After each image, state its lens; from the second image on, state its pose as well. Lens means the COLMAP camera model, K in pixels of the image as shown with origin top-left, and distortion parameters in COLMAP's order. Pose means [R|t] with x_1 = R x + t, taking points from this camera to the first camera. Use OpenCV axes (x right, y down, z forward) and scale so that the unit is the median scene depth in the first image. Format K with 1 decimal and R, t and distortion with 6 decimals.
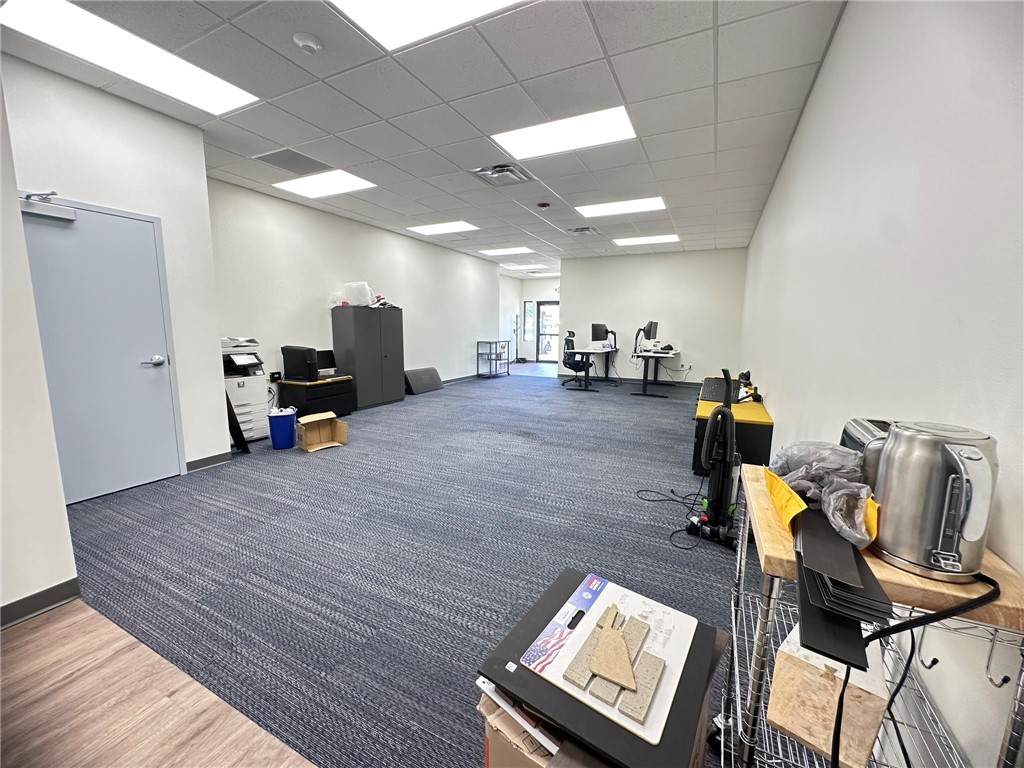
lens RADIAL K [[408.9, 0, 509.5], [0, 408.9, 384.6], [0, 0, 1]] dist [-0.003849, 0.000433]
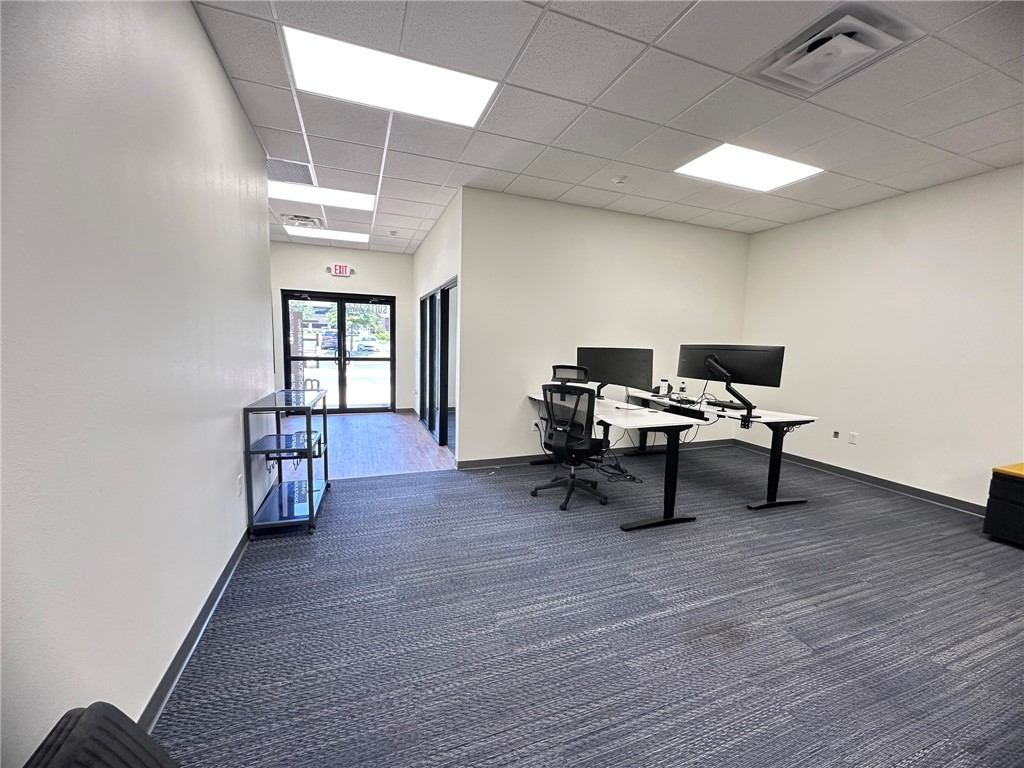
lens RADIAL K [[408.9, 0, 513.3], [0, 408.9, 384.5], [0, 0, 1]] dist [-0.003849, 0.000433]
pose [[0.676458, -0.065582, 0.733555, -0.356702], [0.084211, 0.996382, 0.011422, -0.251995], [-0.731650, 0.054047, 0.679534, 1.608538]]
